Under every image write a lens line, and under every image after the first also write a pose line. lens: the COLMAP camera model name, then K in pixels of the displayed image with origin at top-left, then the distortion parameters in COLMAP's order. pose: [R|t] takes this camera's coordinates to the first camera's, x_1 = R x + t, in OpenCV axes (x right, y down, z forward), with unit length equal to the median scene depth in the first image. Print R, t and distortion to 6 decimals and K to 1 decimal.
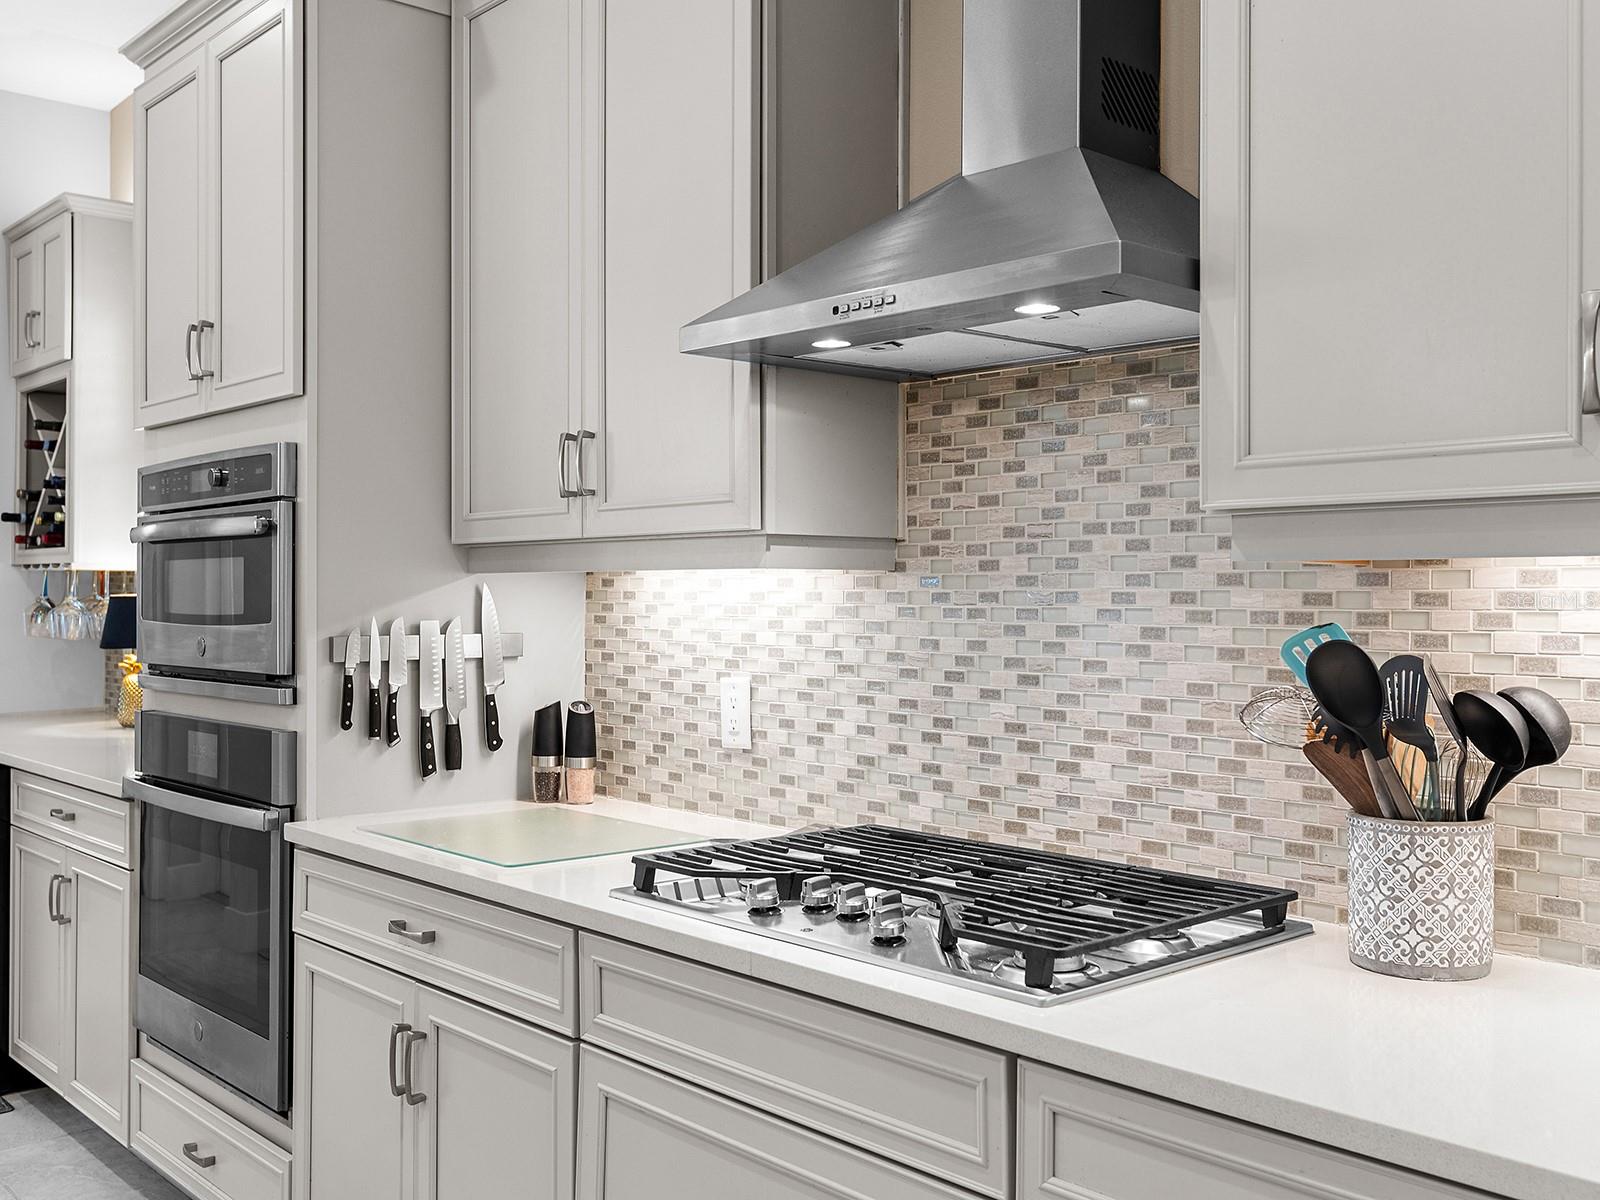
lens RADIAL K [[1569.1, 0, 812.5], [0, 1569.1, 585.5], [0, 0, 1]] dist [0.023201, 0.000000]
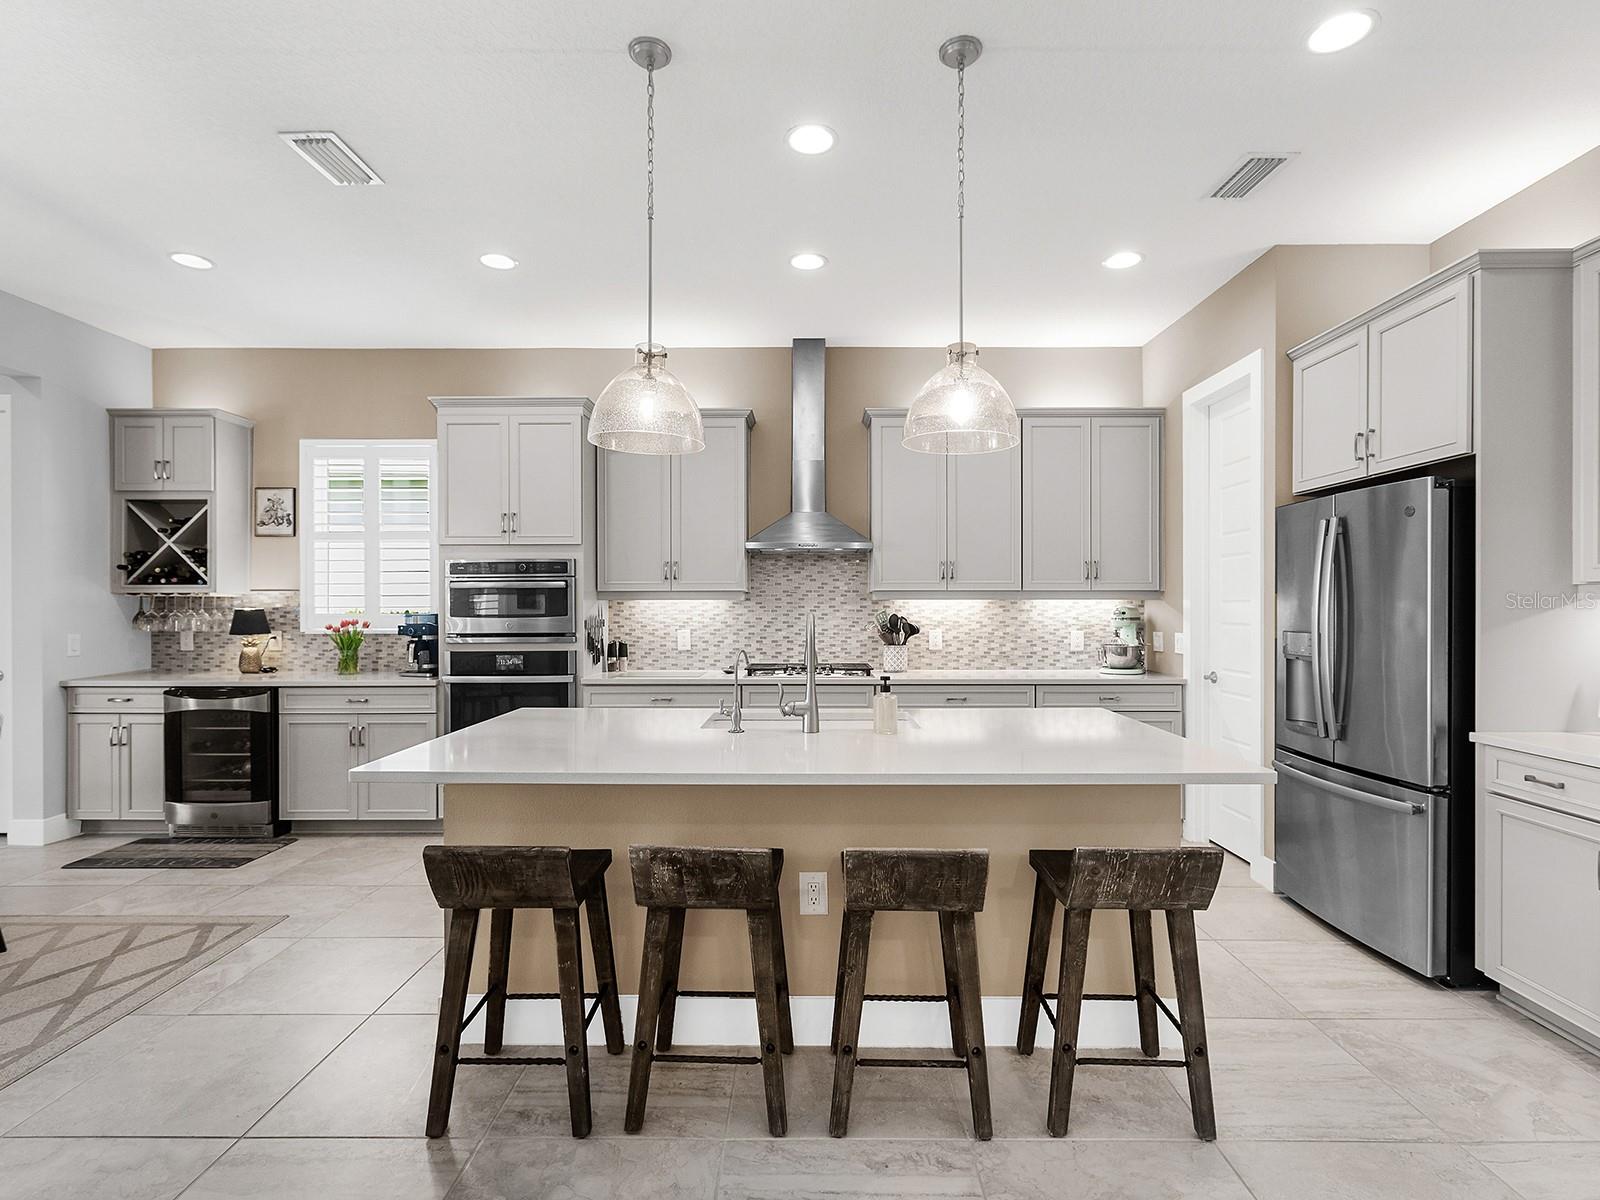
lens RADIAL K [[812.8, 0, 798.8], [0, 812.8, 611.1], [0, 0, 1]] dist [0.004578, -0.002842]
pose [[0.675842, -0.006784, 0.737015, -1.389308], [0.000382, 0.999961, 0.008854, -0.000897], [-0.737047, -0.005702, 0.675818, -0.492716]]
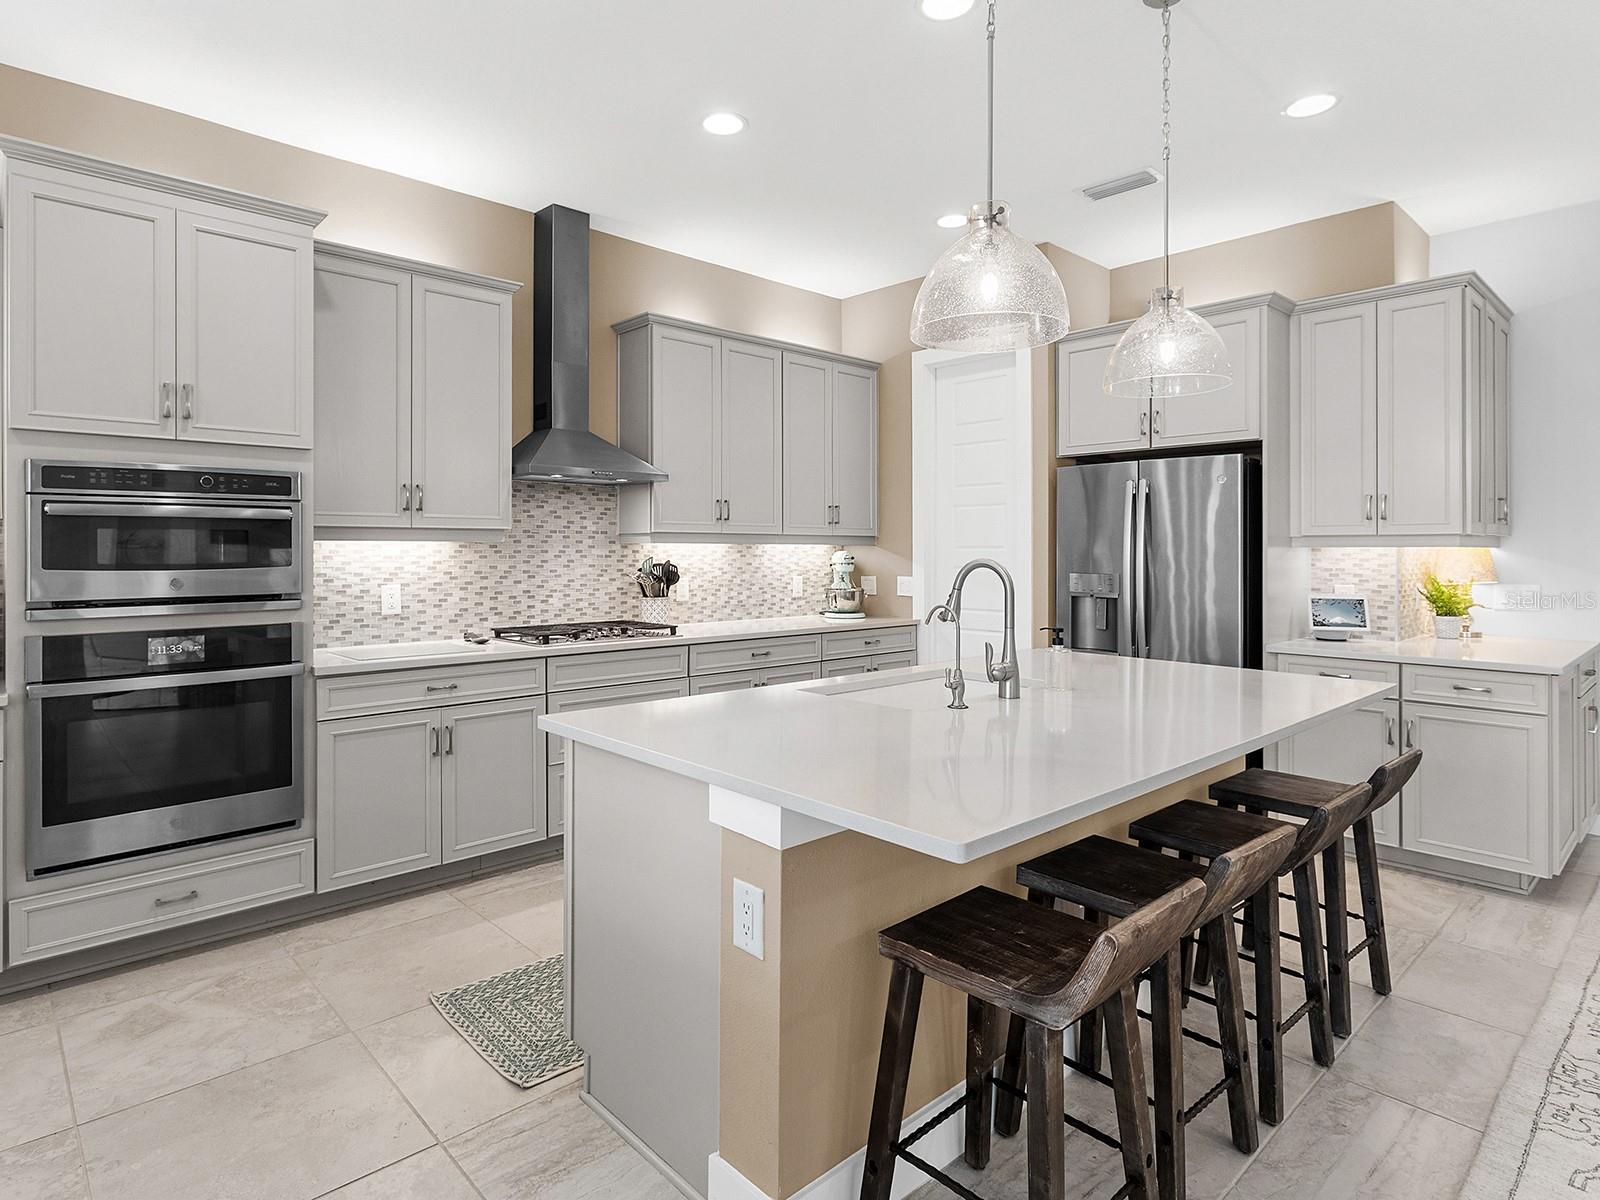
lens RADIAL K [[895.2, 0, 746.1], [0, 895.2, 545.2], [0, 0, 1]] dist [-0.005171, 0.008862]
pose [[0.009298, 0.004358, 0.999947, -1.610693], [-0.003849, 0.999983, -0.004323, 0.000513], [-0.999949, -0.003809, 0.009315, 0.494505]]
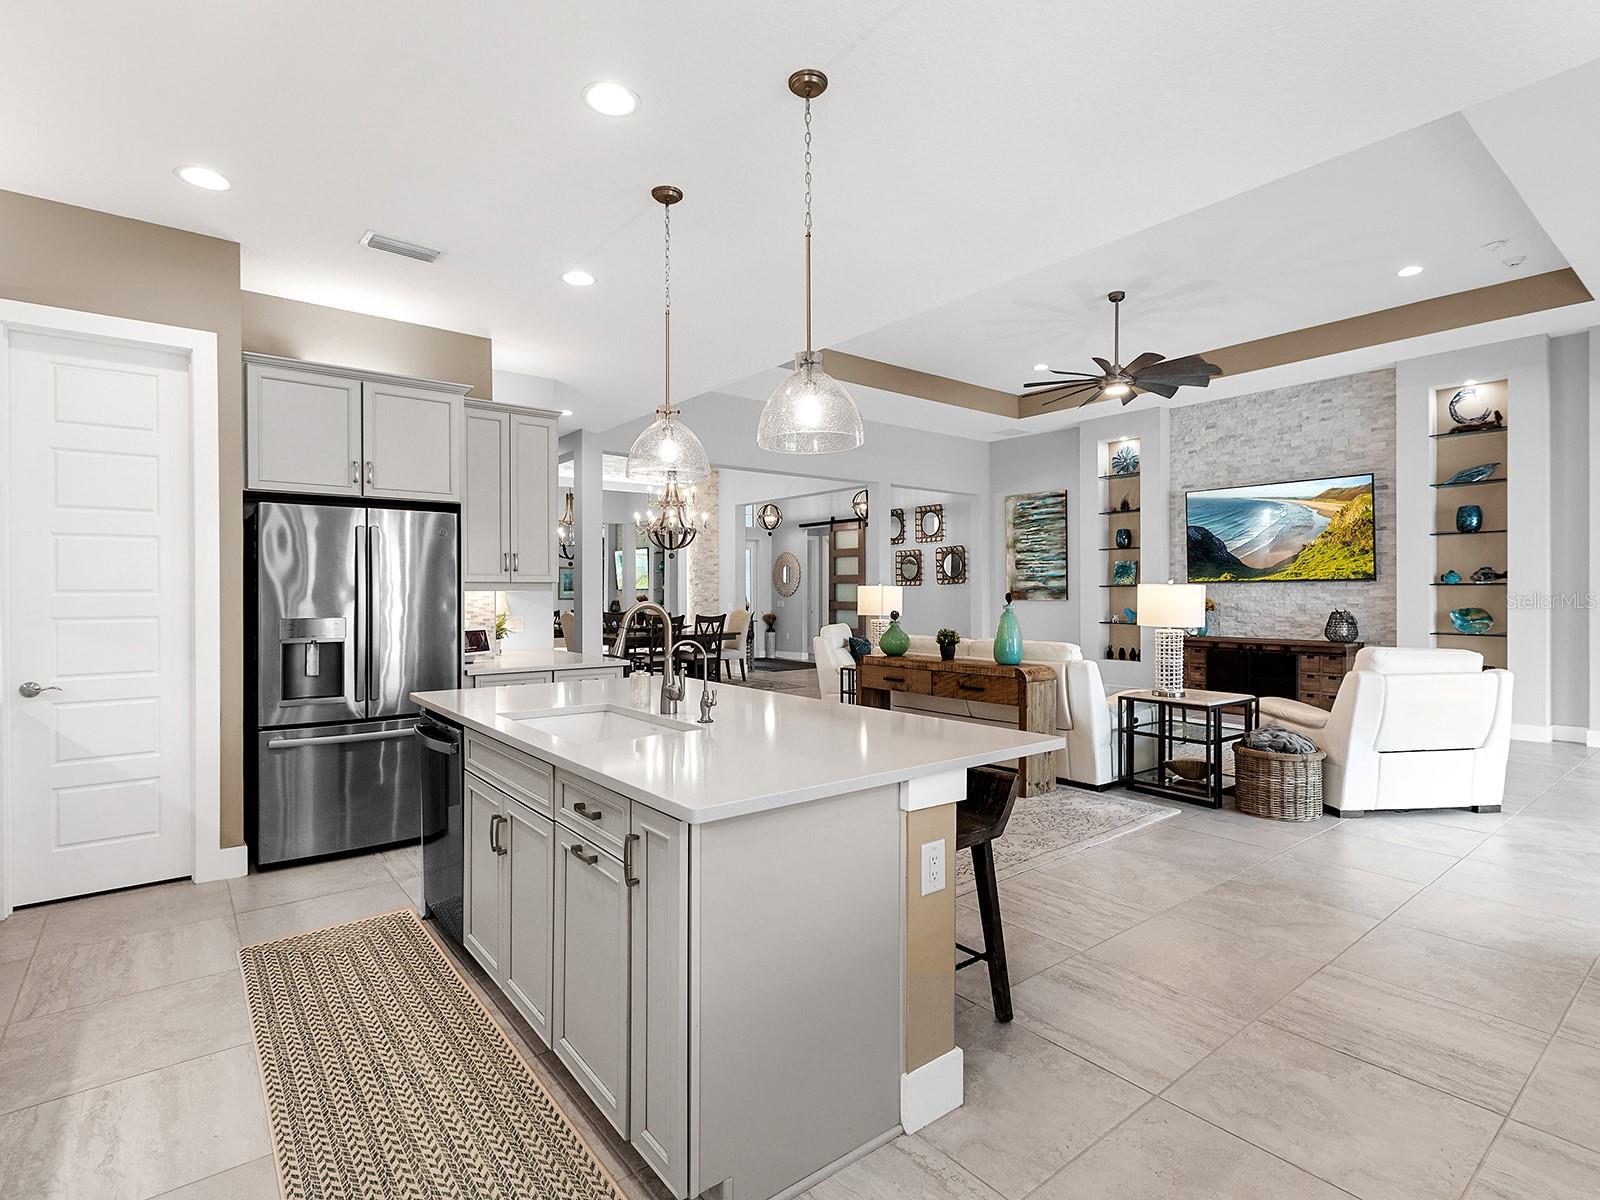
lens RADIAL K [[812.8, 0, 805.0], [0, 812.8, 591.1], [0, 0, 1]] dist [0.004578, -0.002842]
pose [[-0.998024, 0.002322, 0.062790, -0.854962], [0.002117, 0.999992, -0.003321, 0.001760], [-0.062797, -0.003181, -0.998021, 1.330724]]
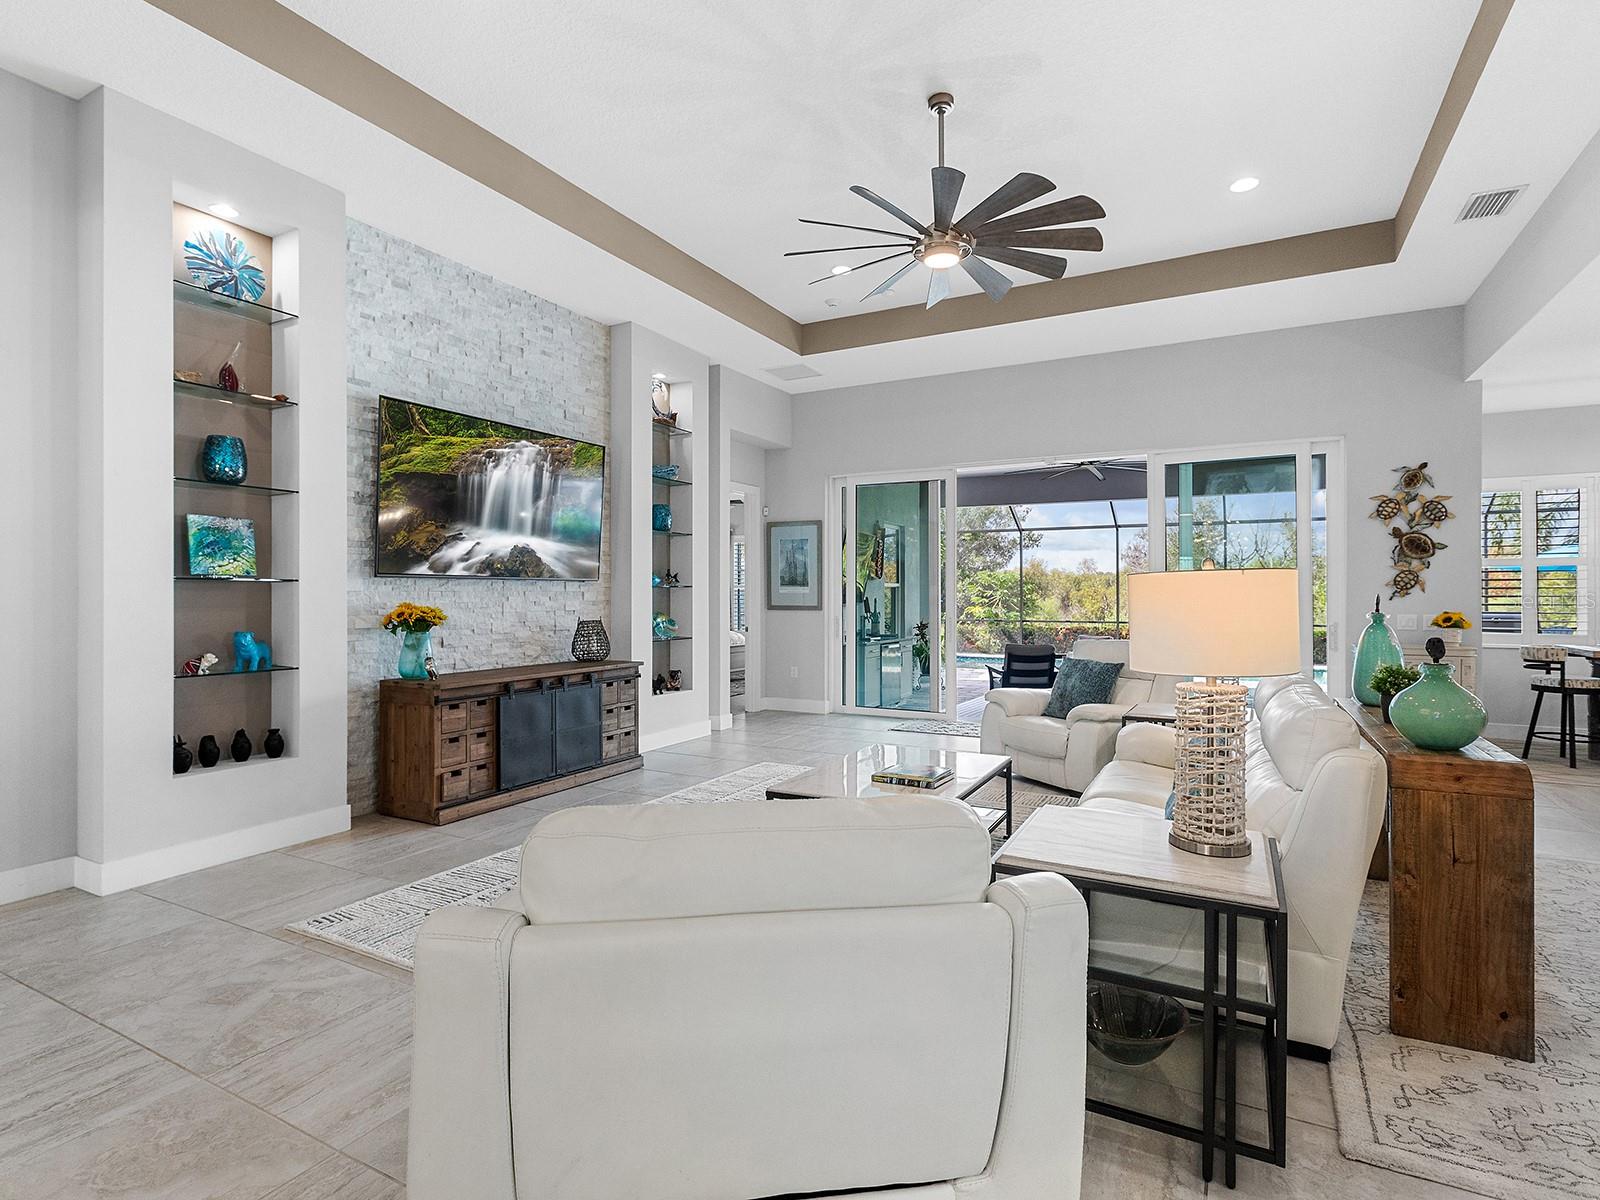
lens RADIAL K [[812.8, 0, 785.5], [0, 812.8, 596.9], [0, 0, 1]] dist [0.004578, -0.002842]
pose [[0.332256, 0.003203, -0.943184, -0.279055], [0.001059, 0.999992, 0.003769, -0.003218], [0.943189, -0.002251, 0.332250, -2.313263]]
